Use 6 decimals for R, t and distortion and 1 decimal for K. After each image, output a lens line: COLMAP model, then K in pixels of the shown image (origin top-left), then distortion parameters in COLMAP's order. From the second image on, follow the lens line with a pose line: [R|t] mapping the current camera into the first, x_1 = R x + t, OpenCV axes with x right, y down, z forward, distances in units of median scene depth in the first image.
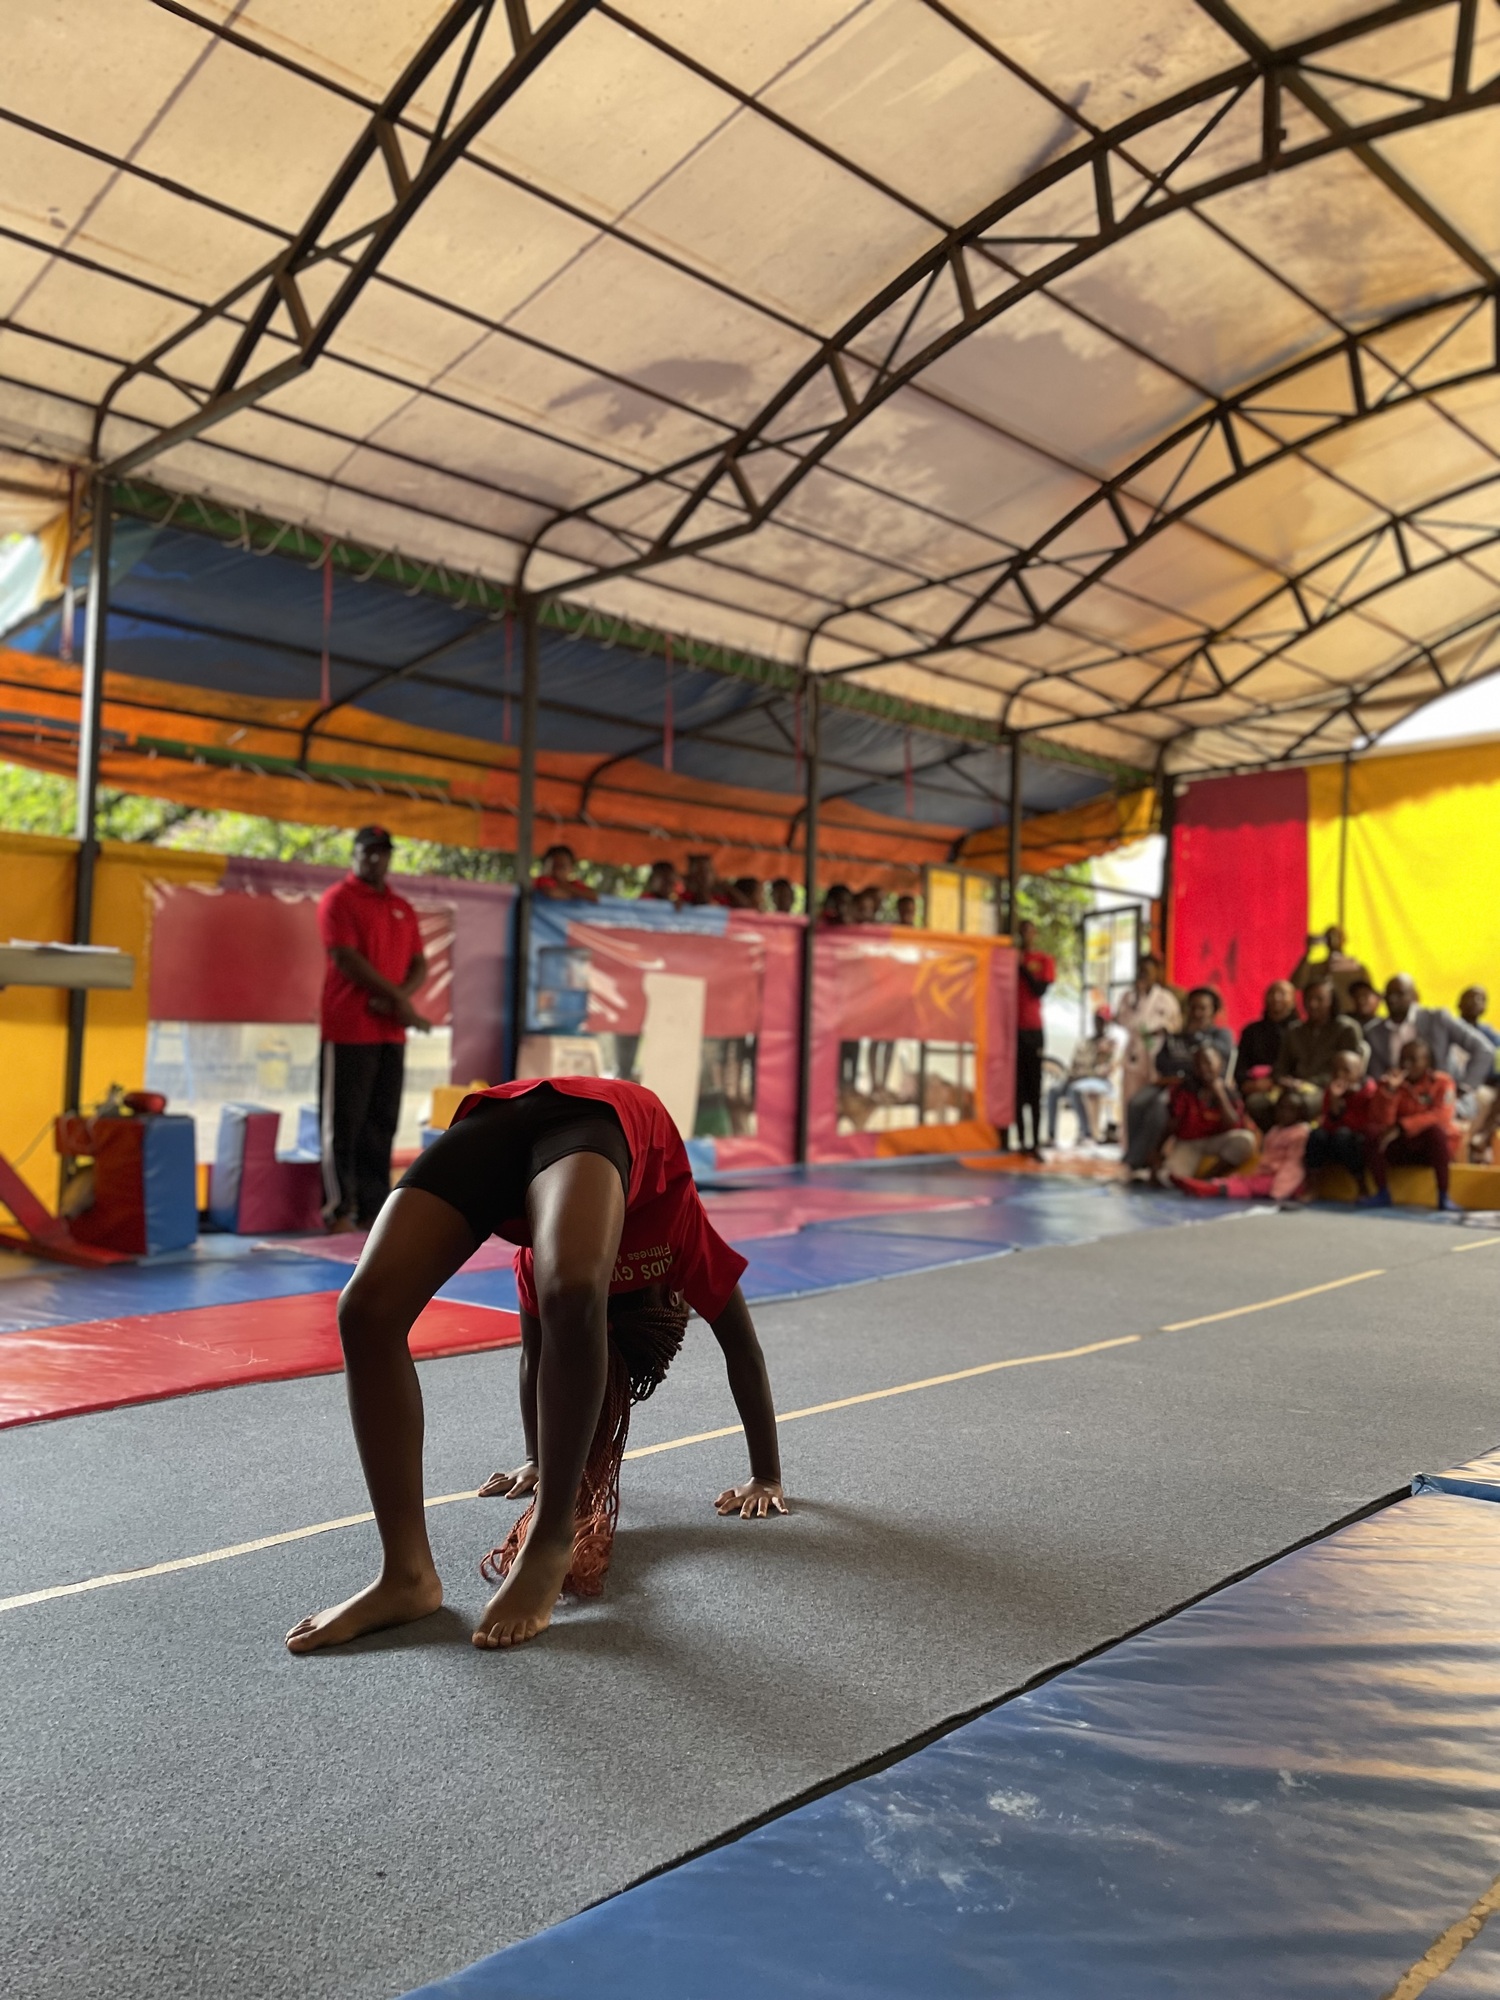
lens RADIAL K [[1570.1, 0, 750.0], [0, 1570.1, 1000.0], [0, 0, 1]] dist [0.002276, 0.000643]
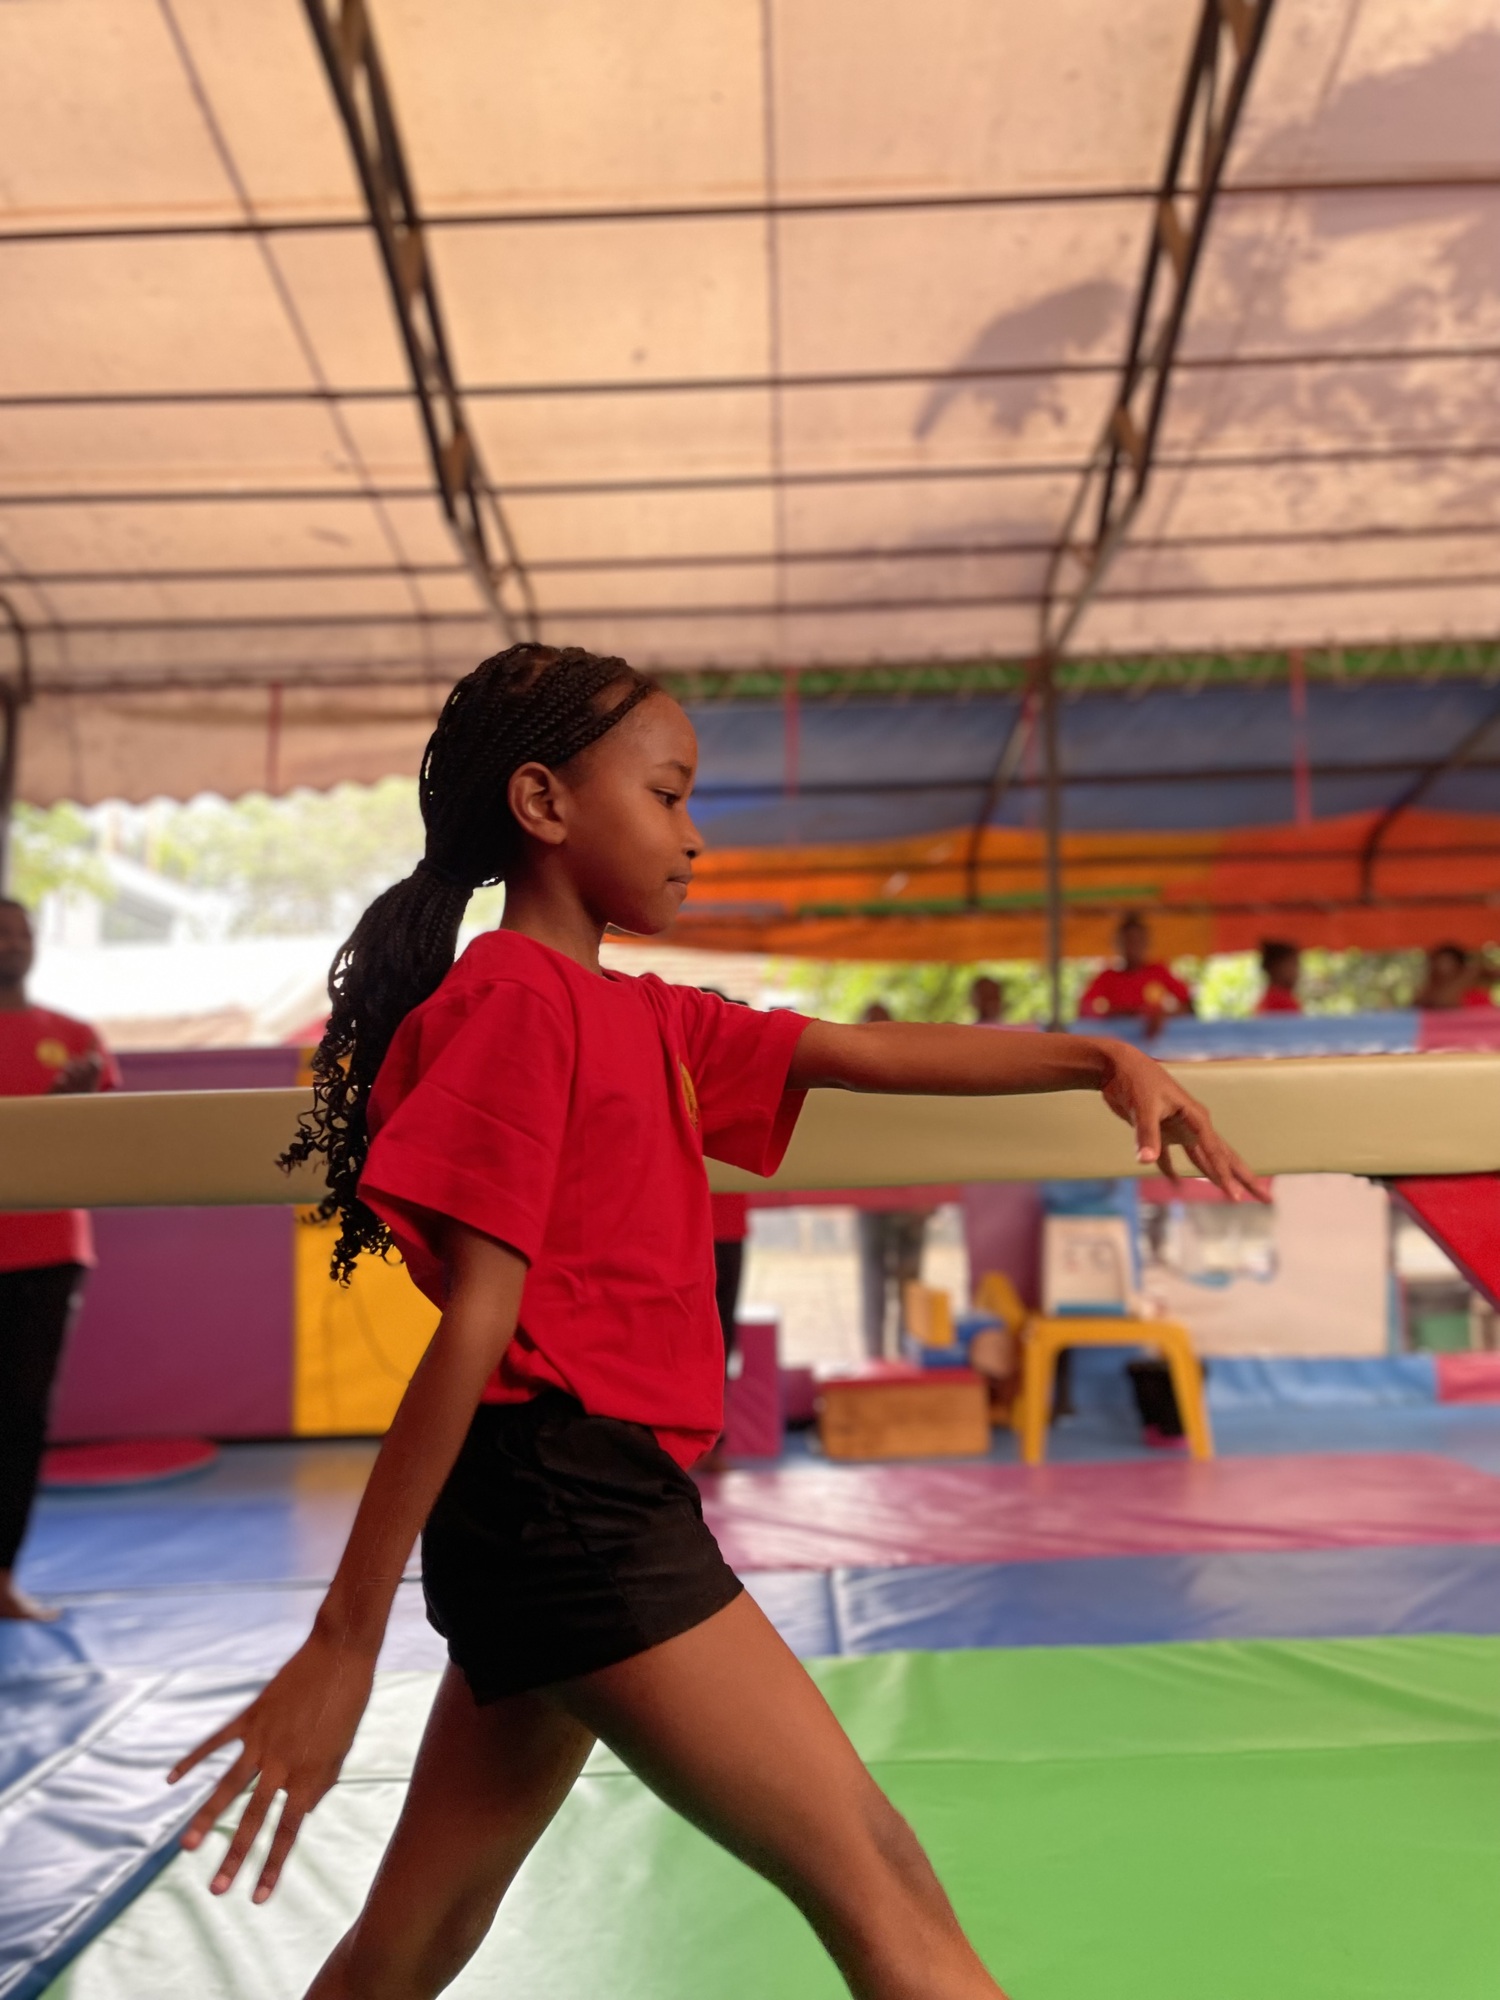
lens RADIAL K [[1492.3, 0, 750.0], [0, 1492.3, 1054.3], [0, 0, 1]] dist [0.004195, 0.000444]
pose [[0.686779, -0.116124, -0.717531, 0.291979], [0.074013, 0.993197, -0.089897, 0.013531], [0.723089, 0.008633, 0.690701, 0.321692]]
